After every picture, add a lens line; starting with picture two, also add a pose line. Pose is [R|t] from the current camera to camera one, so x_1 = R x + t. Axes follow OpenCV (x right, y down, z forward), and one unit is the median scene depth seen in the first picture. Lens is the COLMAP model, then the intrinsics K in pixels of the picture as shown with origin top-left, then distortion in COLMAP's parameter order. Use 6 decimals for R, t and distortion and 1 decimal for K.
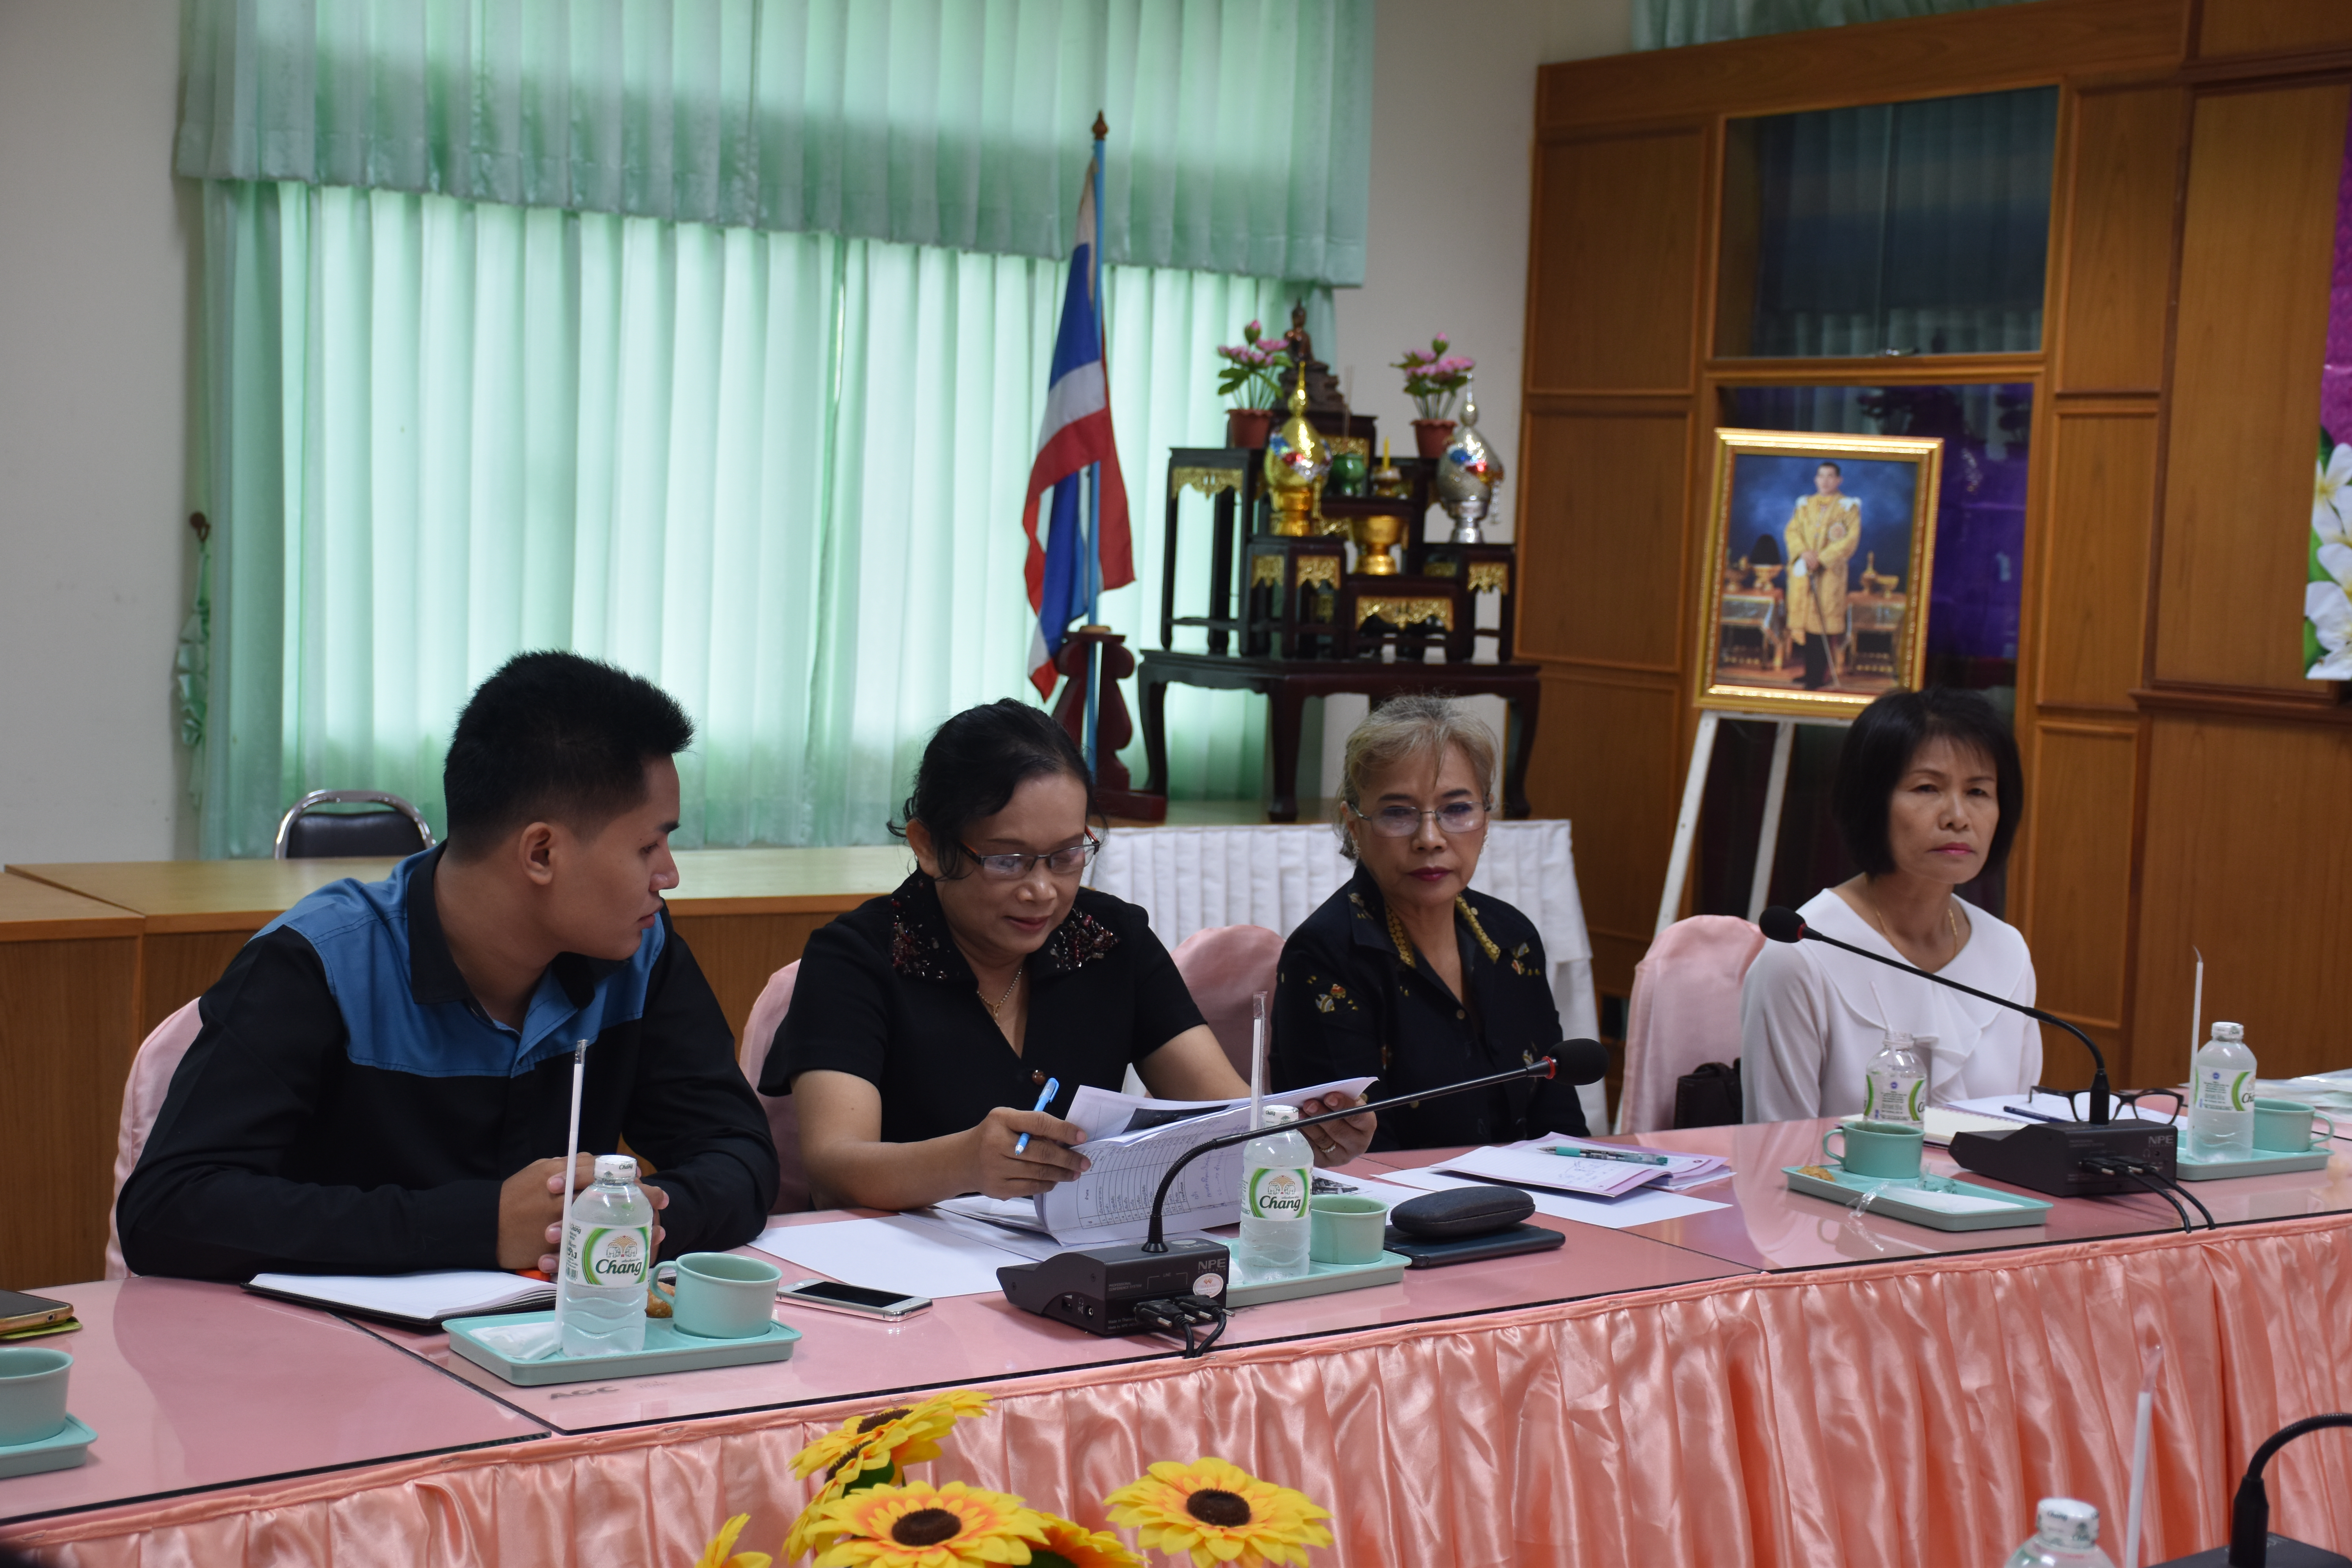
lens RADIAL K [[3601.3, 0, 1180.8], [0, 3601.3, 753.4], [0, 0, 1]] dist [0.292893, 0.124246]
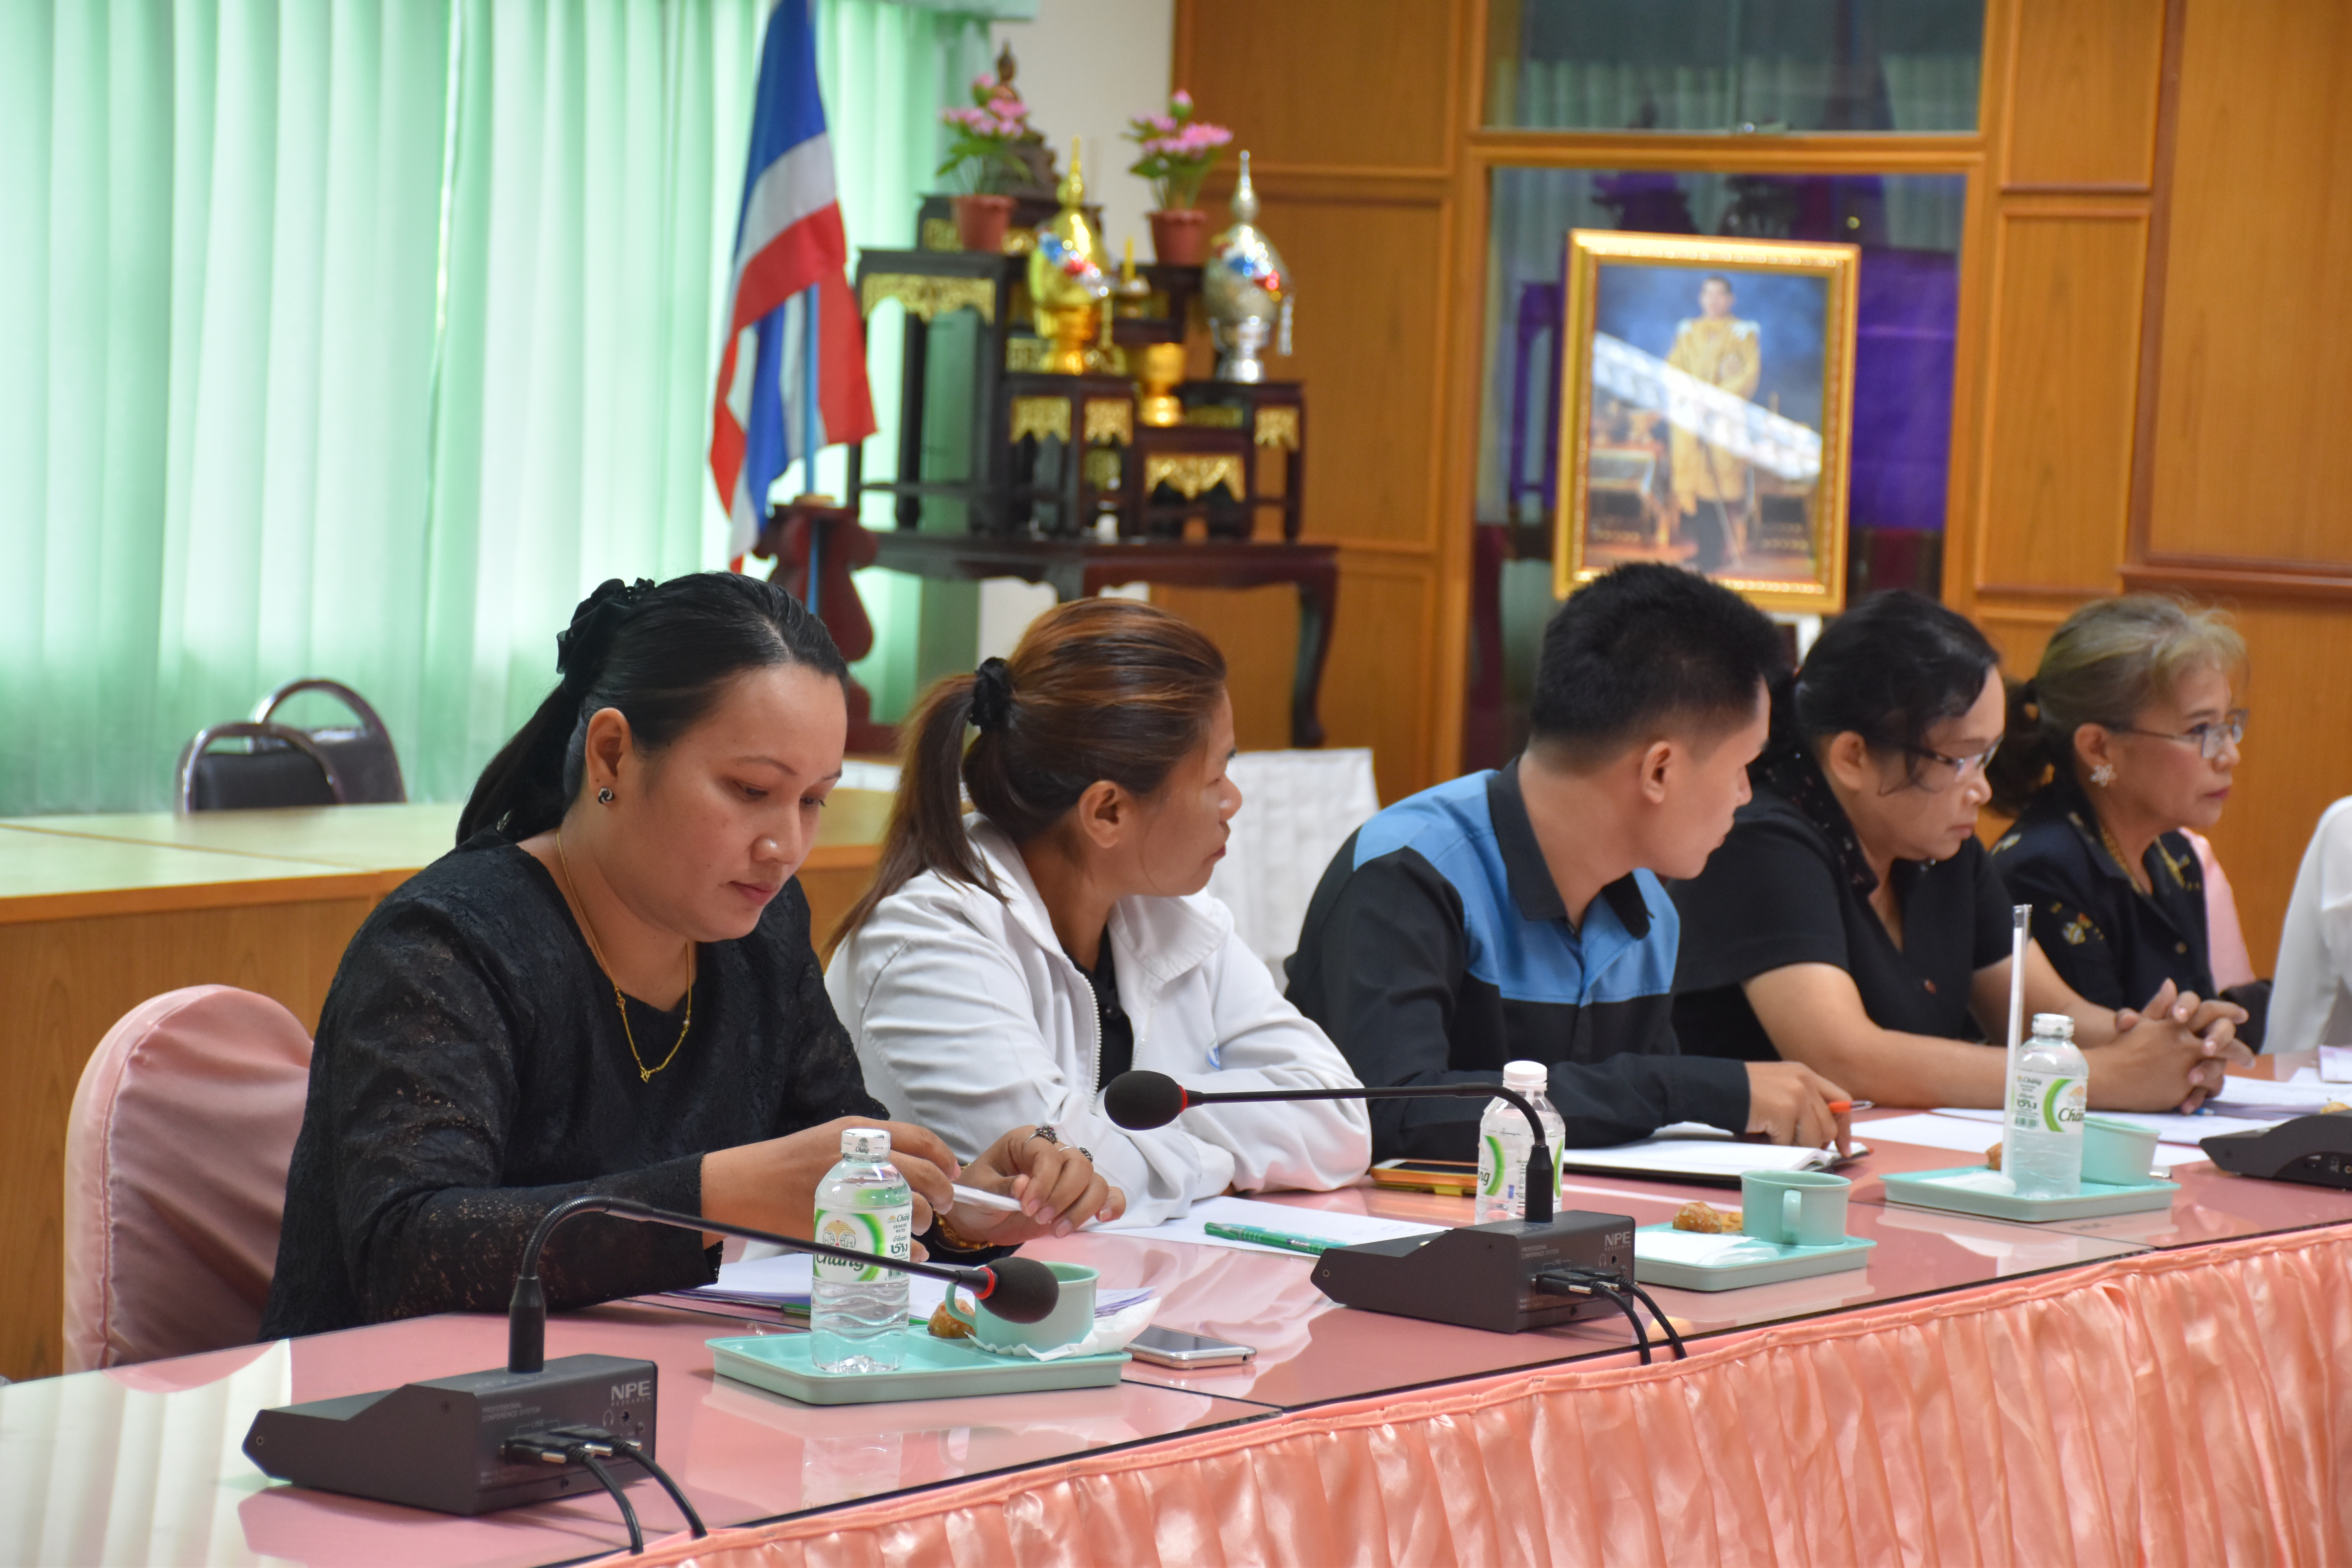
lens RADIAL K [[6248.1, 0, 1176.0], [0, 6248.1, 784.0], [0, 0, 1]] dist [0.801536, 0.614186]
pose [[0.946784, -0.021090, 0.321178, -0.362954], [0.015583, 0.999684, 0.019706, -0.000783], [-0.321493, -0.013653, 0.946814, -0.228315]]
